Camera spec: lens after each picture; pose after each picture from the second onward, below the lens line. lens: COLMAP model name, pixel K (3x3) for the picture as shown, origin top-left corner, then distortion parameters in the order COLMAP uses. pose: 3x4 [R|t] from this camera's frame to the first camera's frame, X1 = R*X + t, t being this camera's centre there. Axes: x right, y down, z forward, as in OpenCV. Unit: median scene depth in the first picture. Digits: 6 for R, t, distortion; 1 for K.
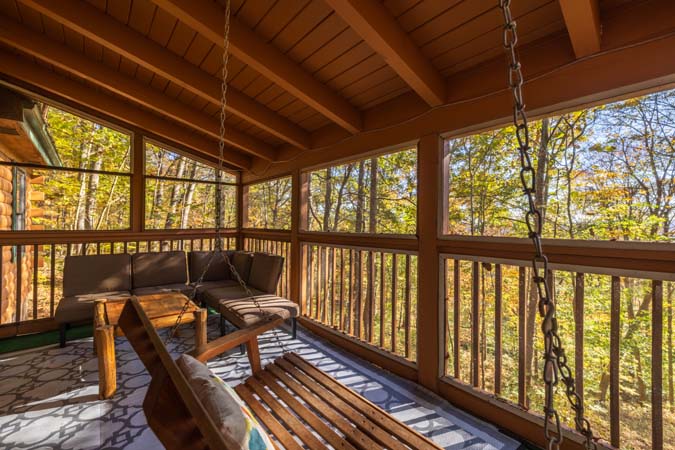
lens RADIAL K [[284.0, 0, 337.5], [0, 284.0, 225.0], [0, 0, 1]] dist [-0.000733, -0.000134]
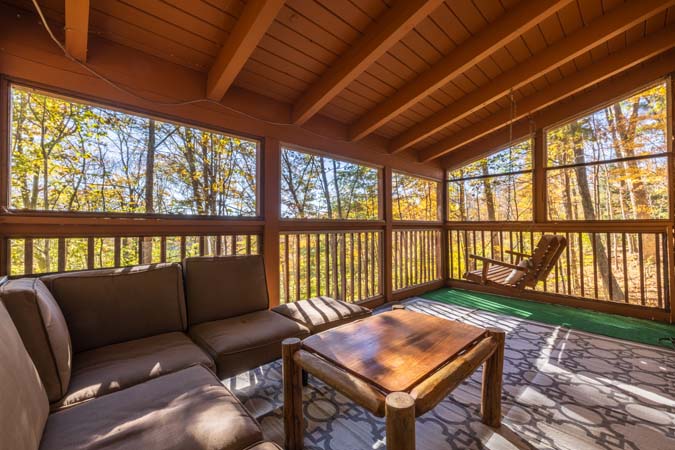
lens RADIAL K [[284.0, 0, 337.5], [0, 284.0, 225.0], [0, 0, 1]] dist [-0.000733, -0.000134]
pose [[-0.067773, -0.065037, 0.995579, -1.220942], [-0.056595, 0.996517, 0.061245, -0.022961], [-0.996094, -0.052194, -0.071217, 1.195634]]
